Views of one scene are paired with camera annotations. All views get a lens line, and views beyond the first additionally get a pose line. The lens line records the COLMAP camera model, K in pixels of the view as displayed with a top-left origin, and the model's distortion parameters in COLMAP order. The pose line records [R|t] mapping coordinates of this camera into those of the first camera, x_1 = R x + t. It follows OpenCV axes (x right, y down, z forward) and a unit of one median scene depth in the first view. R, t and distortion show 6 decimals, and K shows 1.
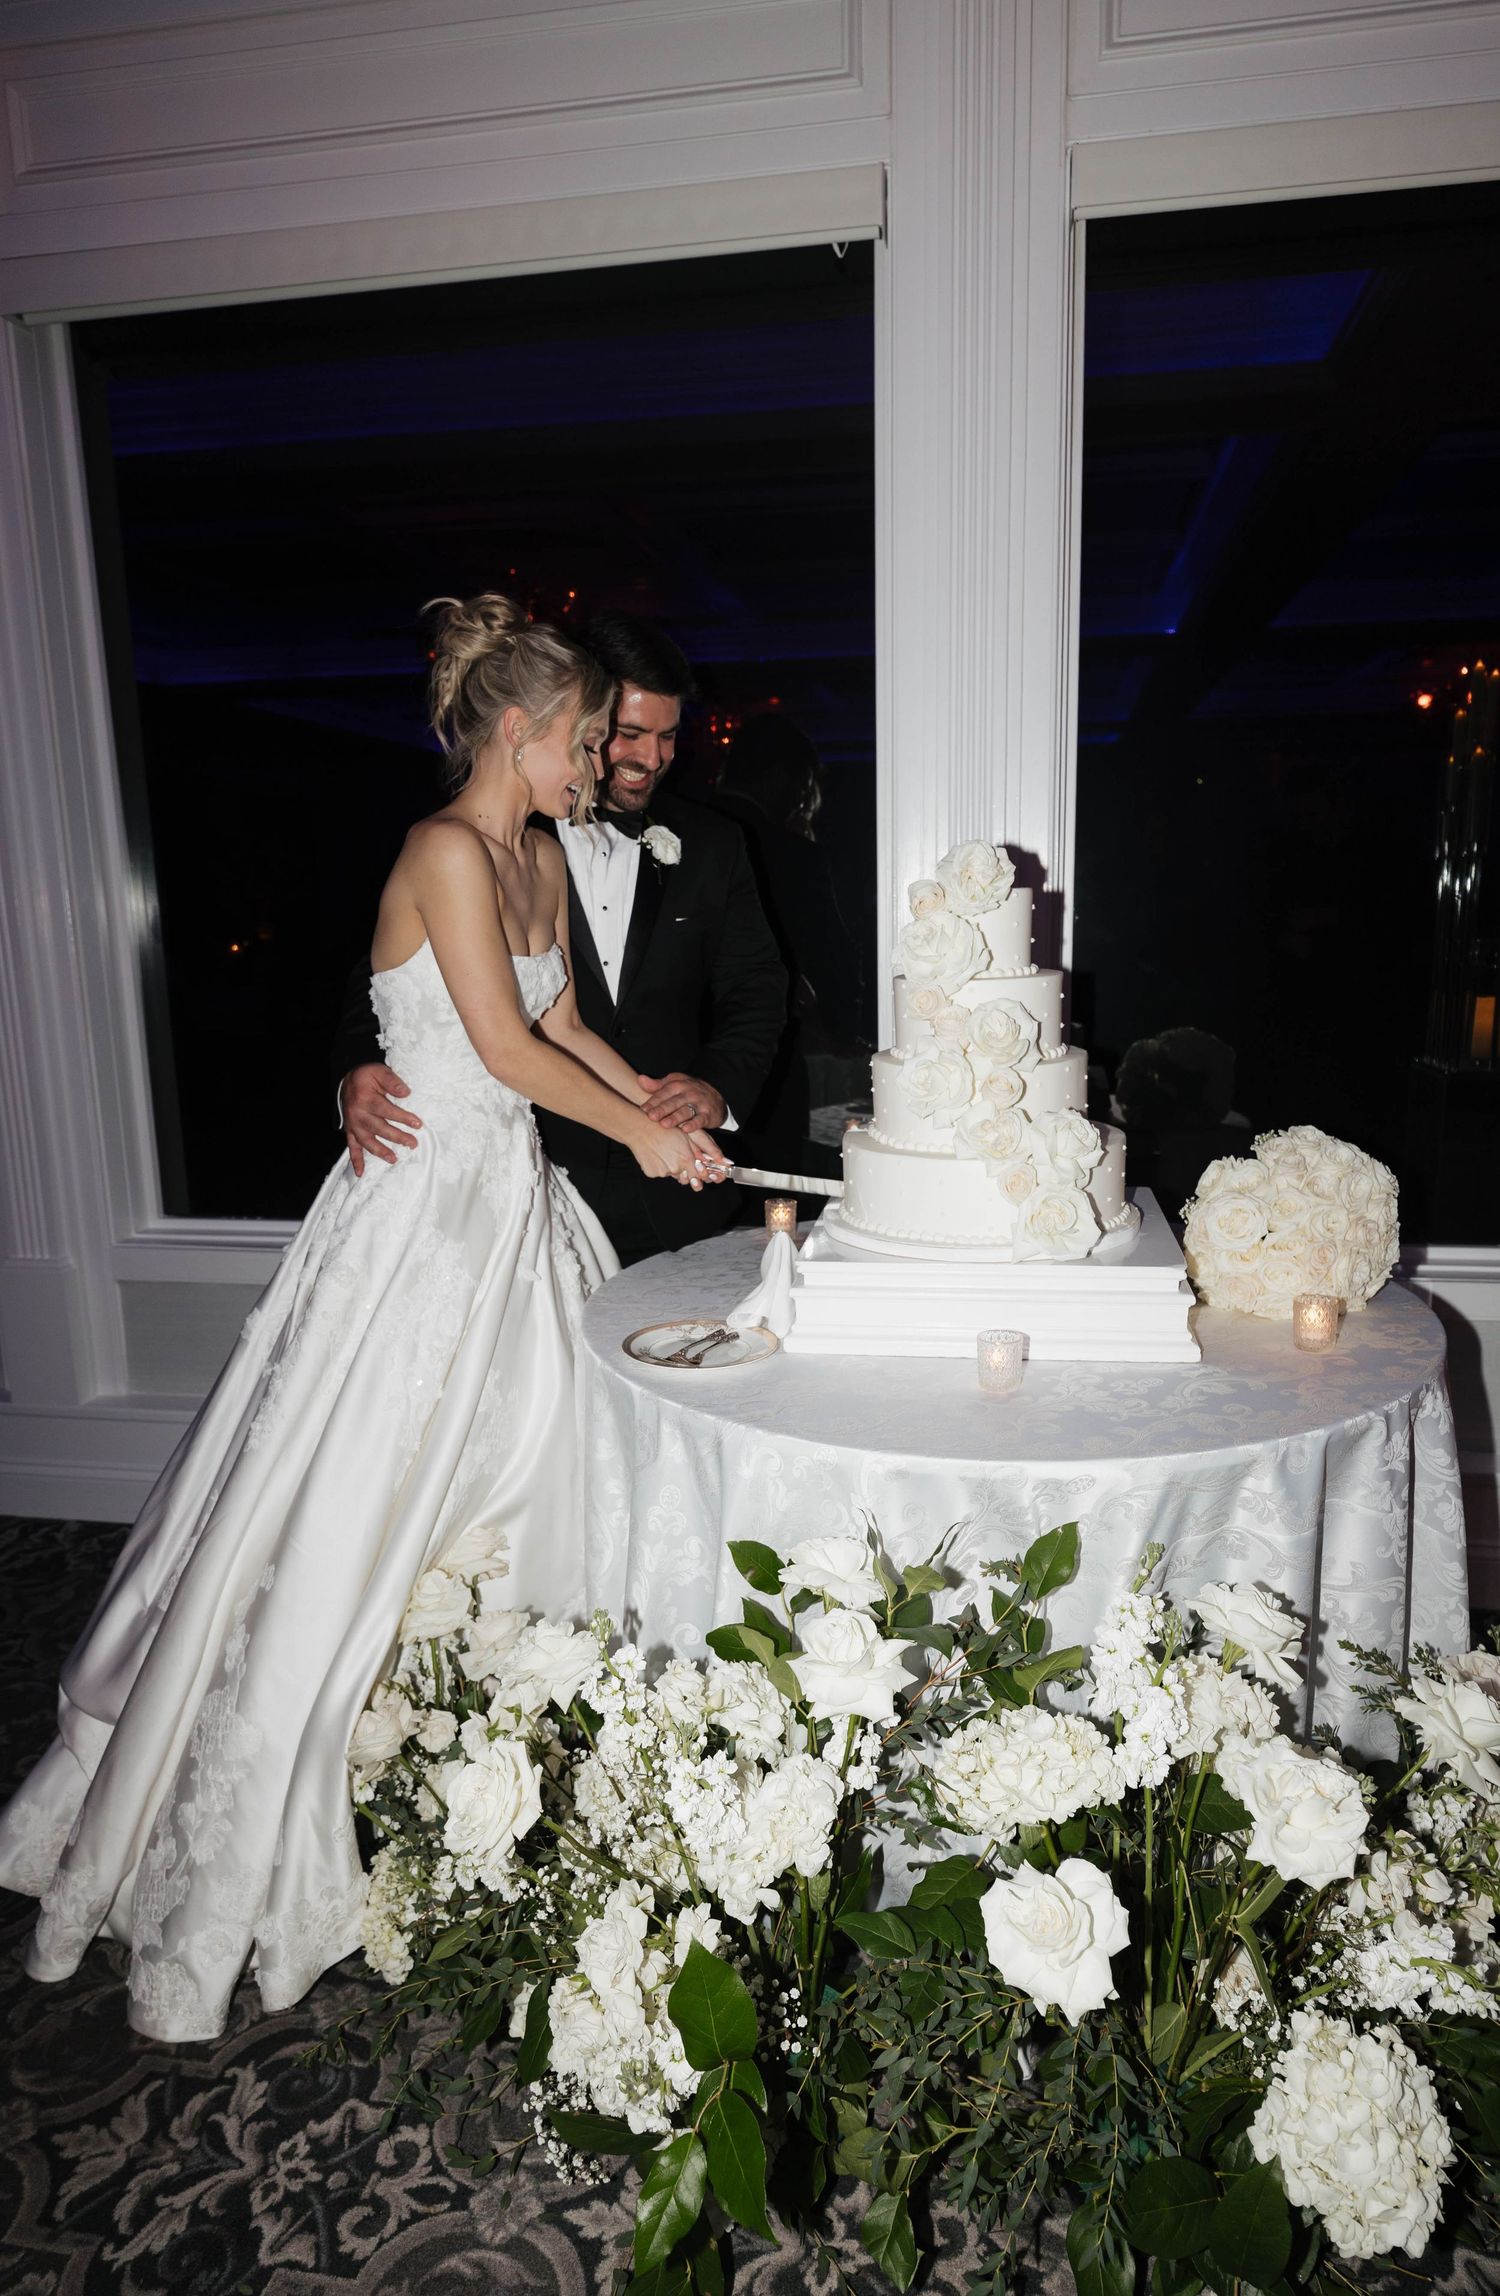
lens RADIAL K [[1582.6, 0, 758.8], [0, 1582.6, 1221.1], [0, 0, 1]] dist [-0.007001, -0.004687]
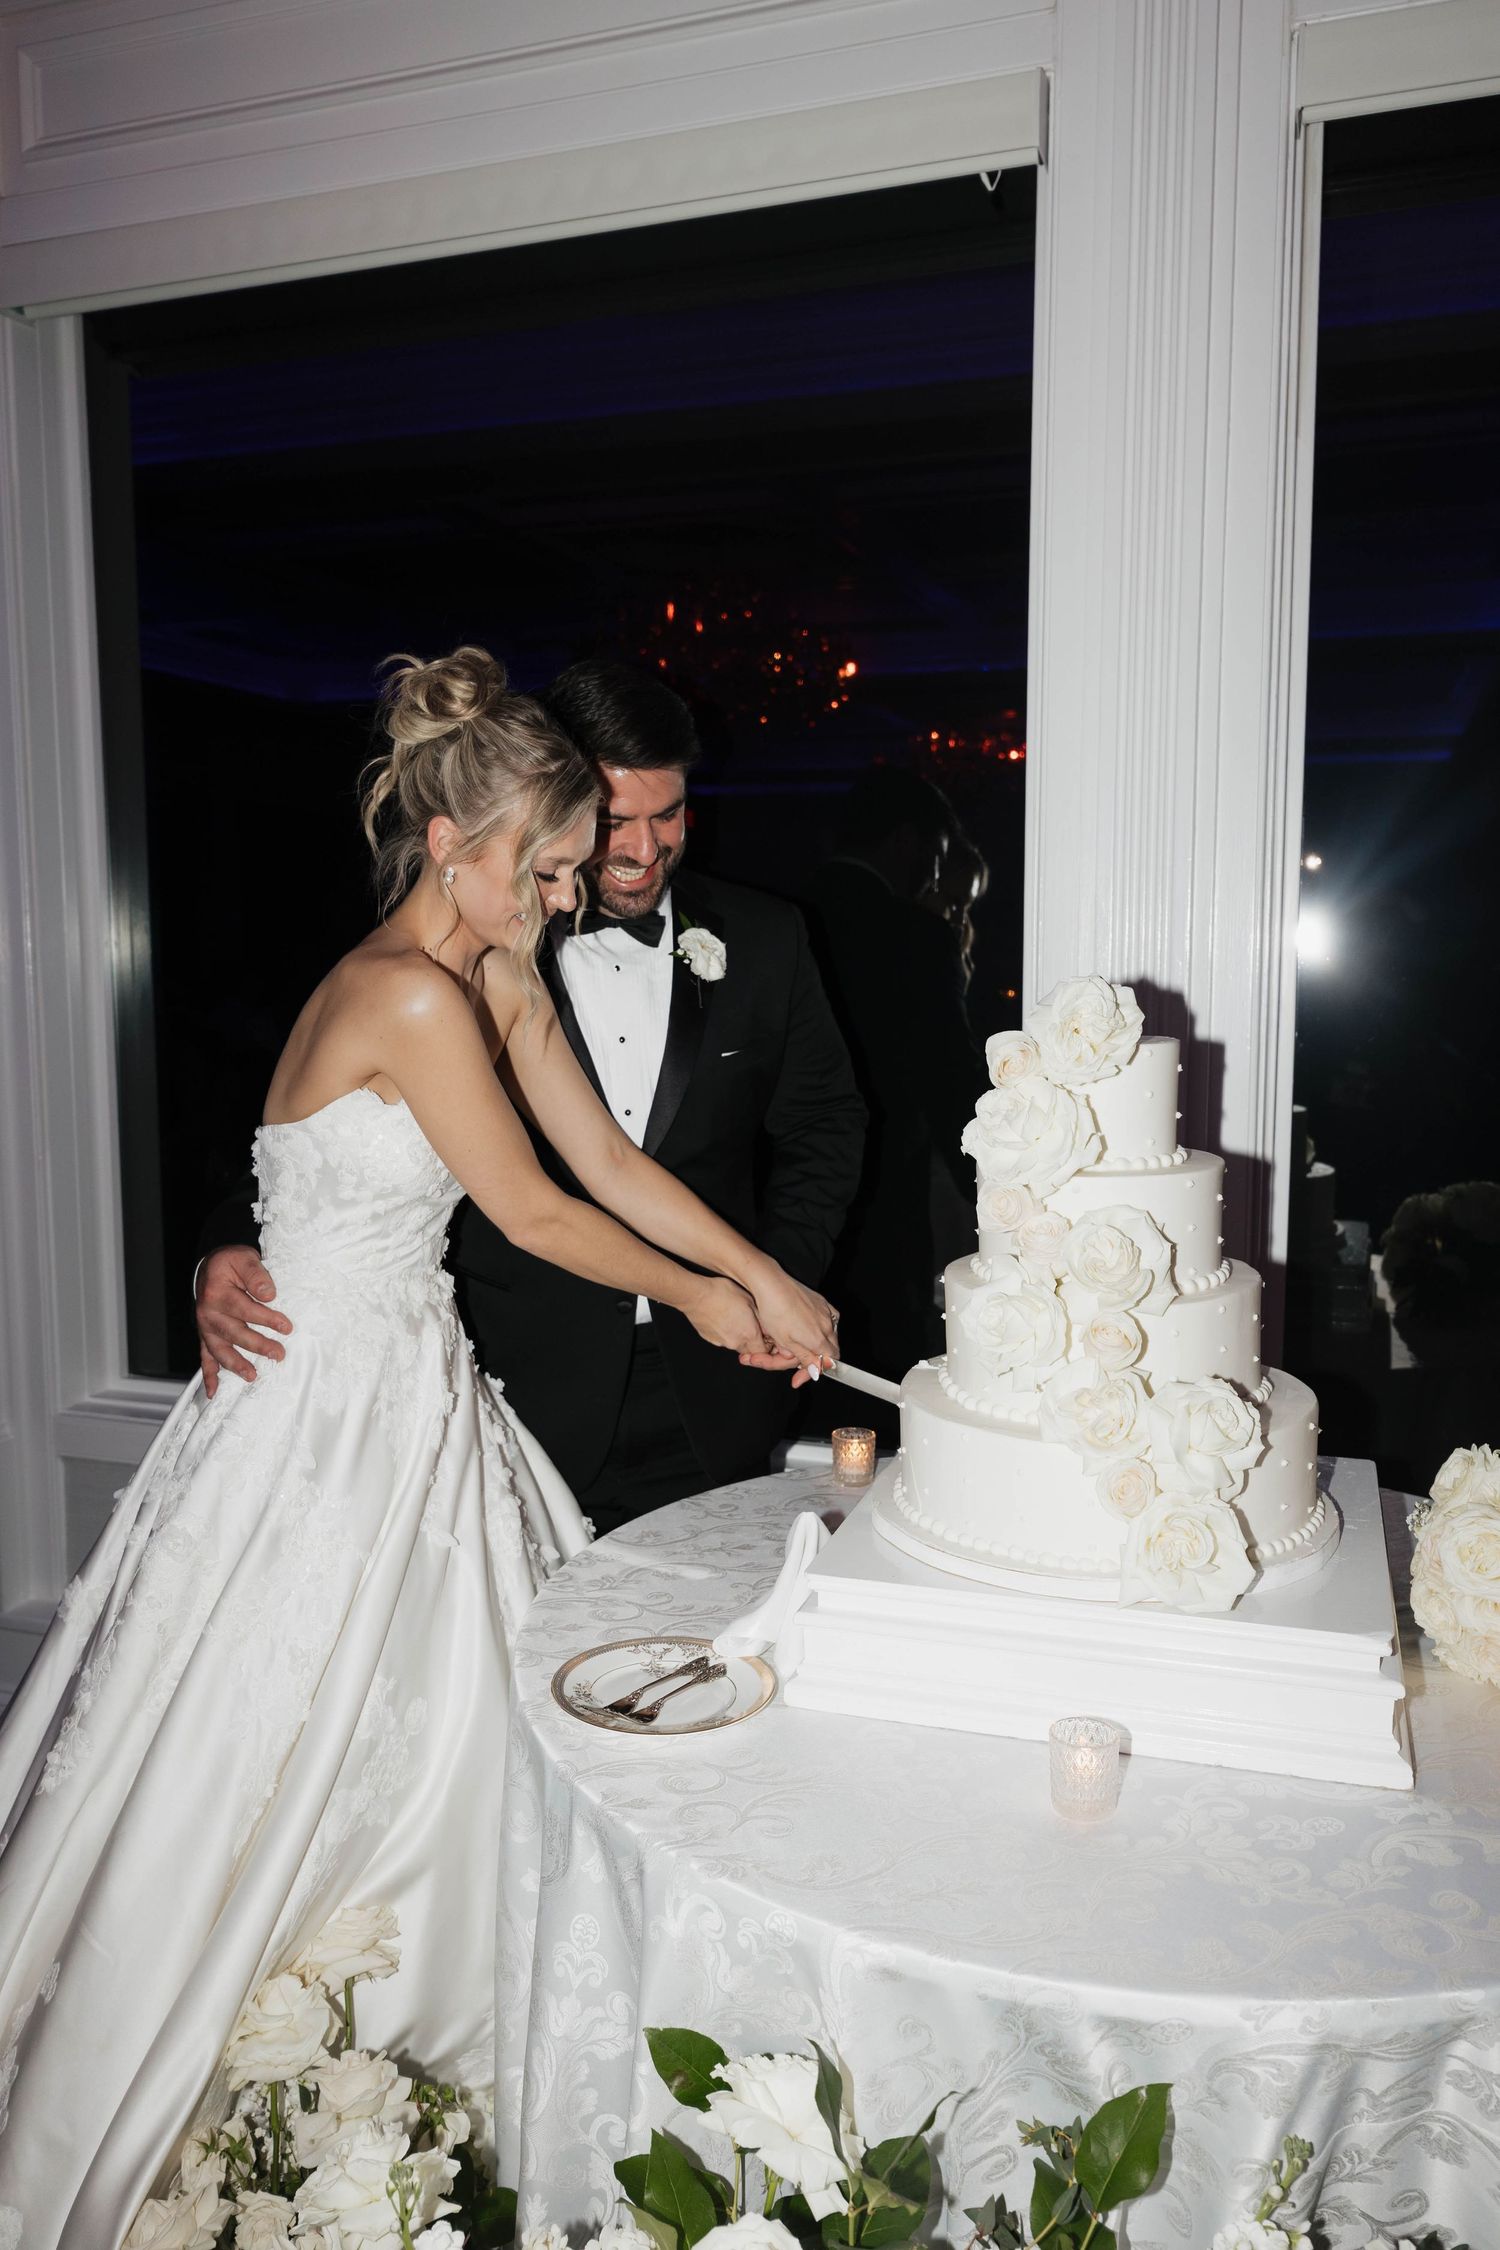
lens RADIAL K [[1872.2, 0, 750.0], [0, 1872.2, 1125.0], [0, 0, 1]] dist [0.006186, 0.009312]
pose [[0.988654, 0.037531, -0.145447, 0.117516], [-0.052400, 0.993628, -0.099784, -0.090327], [0.140776, 0.106273, 0.984321, 0.191301]]
